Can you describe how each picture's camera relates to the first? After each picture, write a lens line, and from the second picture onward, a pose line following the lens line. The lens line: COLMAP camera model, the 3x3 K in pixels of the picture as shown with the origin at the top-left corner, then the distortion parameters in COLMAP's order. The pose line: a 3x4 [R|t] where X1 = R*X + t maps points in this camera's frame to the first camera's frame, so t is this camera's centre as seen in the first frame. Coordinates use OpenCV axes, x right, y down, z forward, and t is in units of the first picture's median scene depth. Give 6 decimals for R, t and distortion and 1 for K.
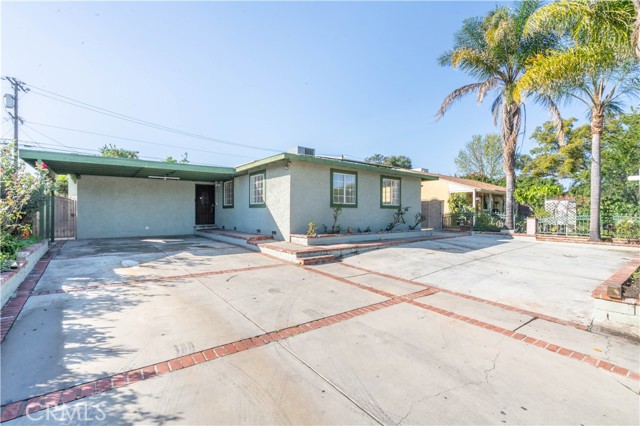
lens RADIAL K [[286.5, 0, 317.2], [0, 286.5, 211.5], [0, 0, 1]] dist [-0.001731, 0.000320]
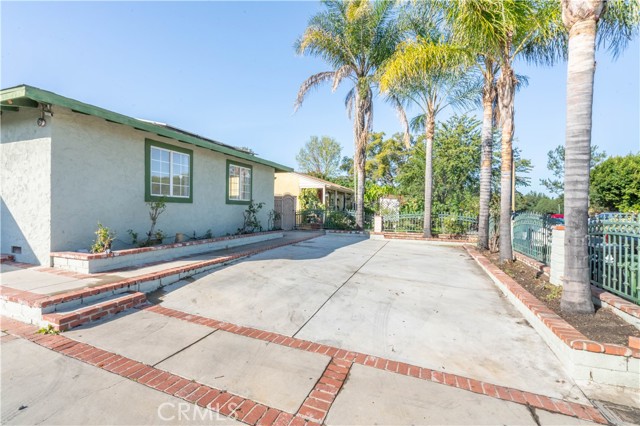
lens RADIAL K [[286.5, 0, 317.2], [0, 286.5, 211.5], [0, 0, 1]] dist [-0.001731, 0.000320]
pose [[0.854730, 0.001492, 0.519071, 0.041192], [-0.011373, 0.999810, 0.015853, -0.007228], [-0.518949, -0.019454, 0.854584, 0.269876]]
